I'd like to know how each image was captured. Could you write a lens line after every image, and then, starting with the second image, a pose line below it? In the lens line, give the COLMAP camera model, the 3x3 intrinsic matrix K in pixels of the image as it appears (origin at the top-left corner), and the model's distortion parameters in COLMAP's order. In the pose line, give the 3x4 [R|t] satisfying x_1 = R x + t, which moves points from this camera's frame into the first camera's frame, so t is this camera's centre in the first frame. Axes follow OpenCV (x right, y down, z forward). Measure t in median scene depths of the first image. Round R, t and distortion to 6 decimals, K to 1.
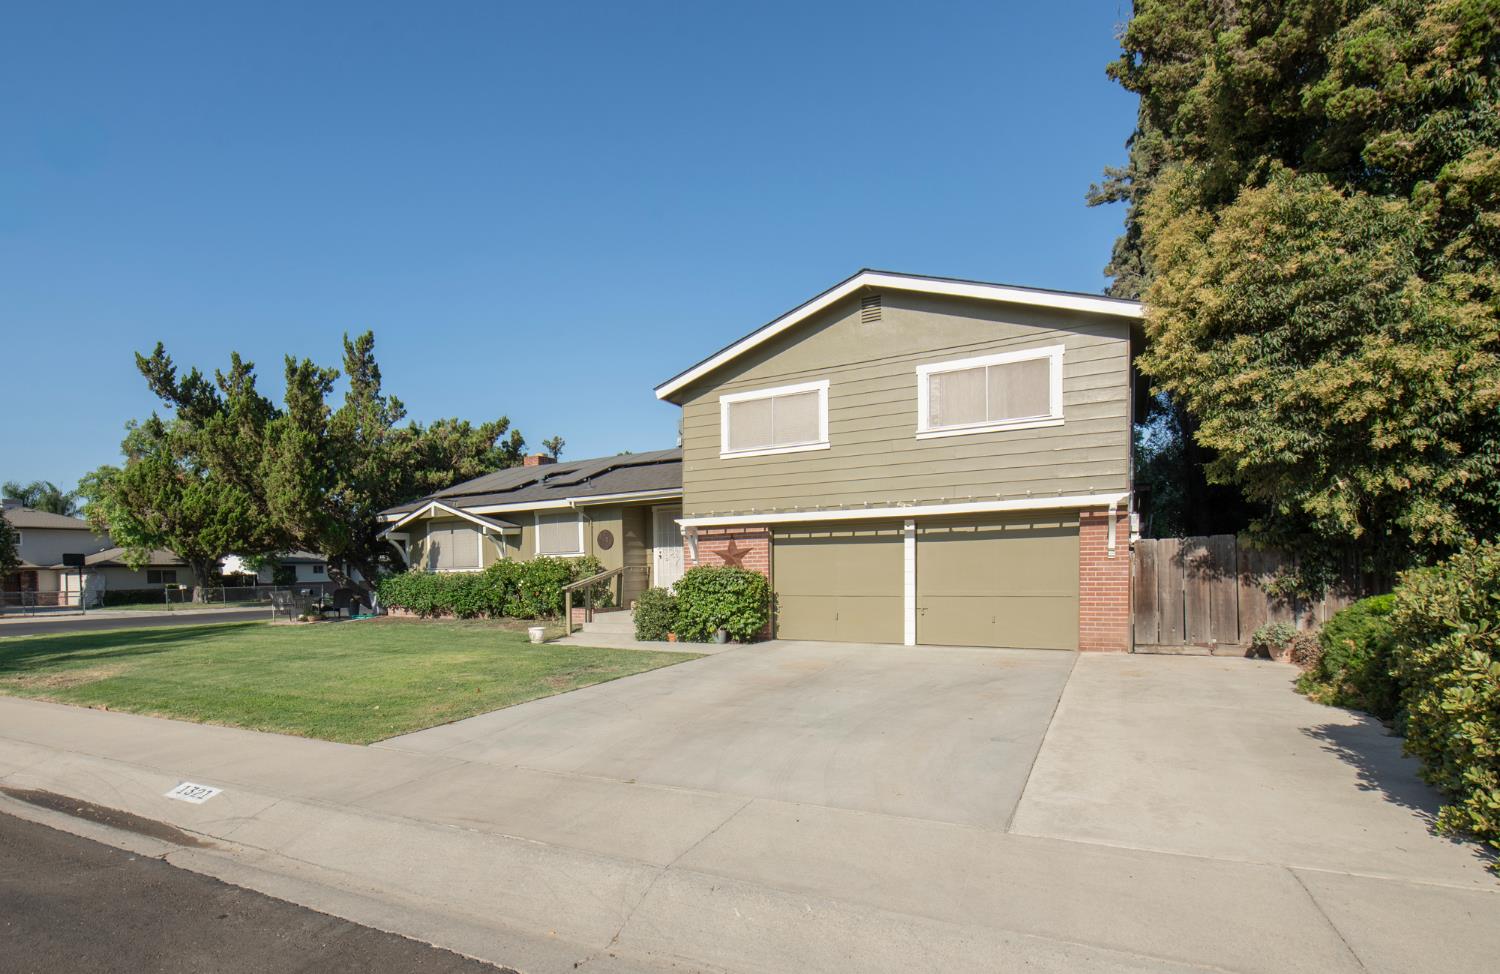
lens RADIAL K [[677.8, 0, 746.4], [0, 677.8, 595.2], [0, 0, 1]] dist [-0.016844, 0.000333]
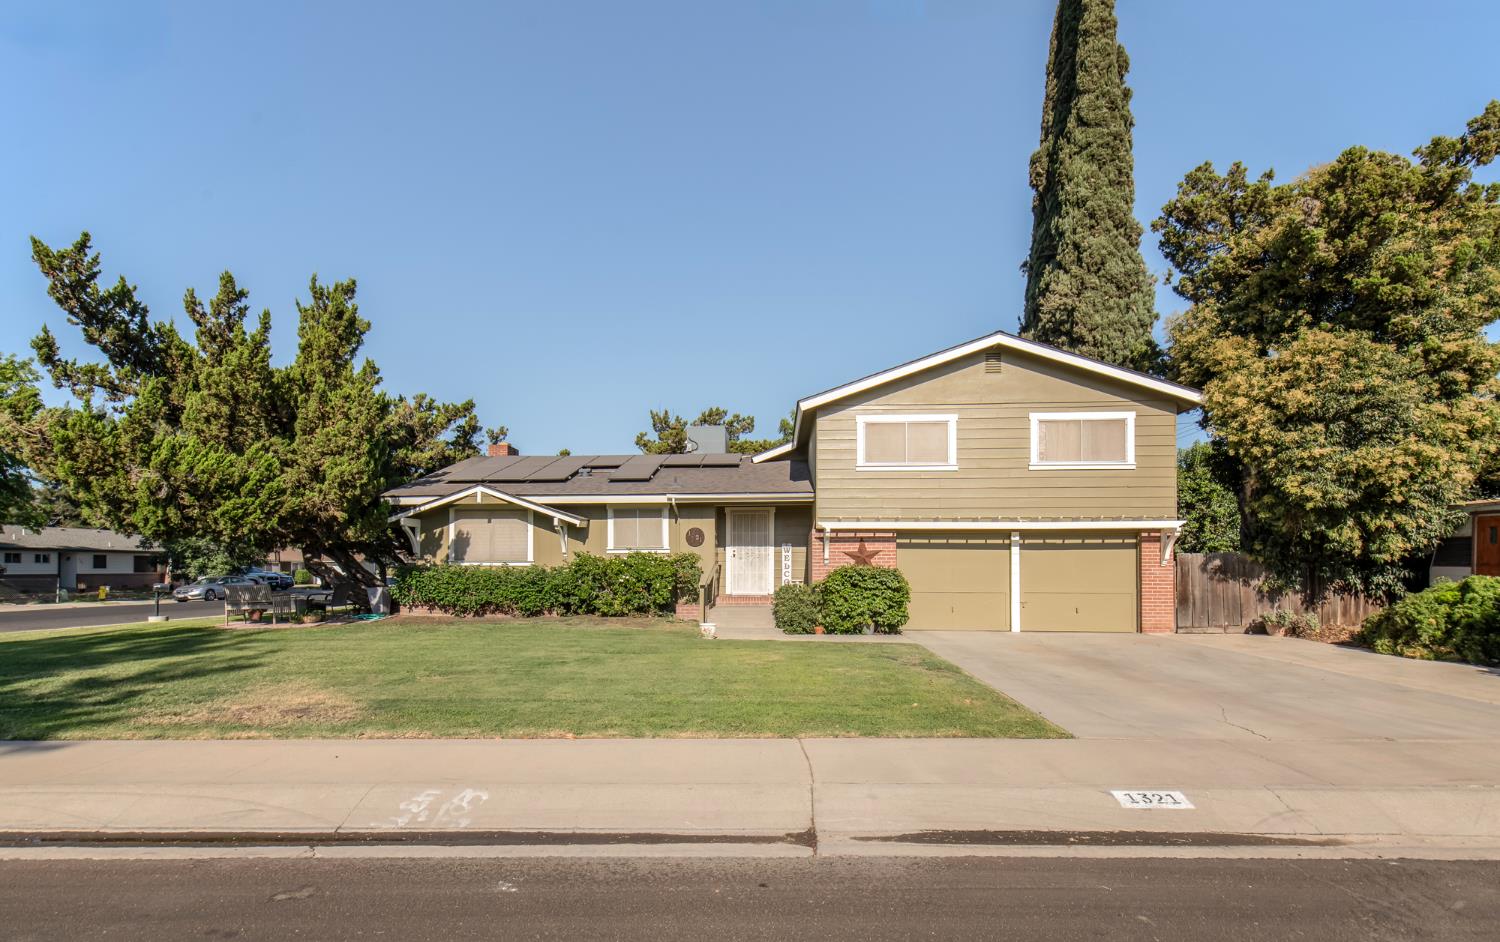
lens RADIAL K [[601.9, 0, 754.9], [0, 601.9, 563.1], [0, 0, 1]] dist [0.020853, -0.007776]
pose [[0.910072, 0.022654, 0.413831, -0.630078], [-0.001433, 0.998671, -0.051519, 0.005134], [-0.414448, 0.046293, 0.908895, 0.169279]]
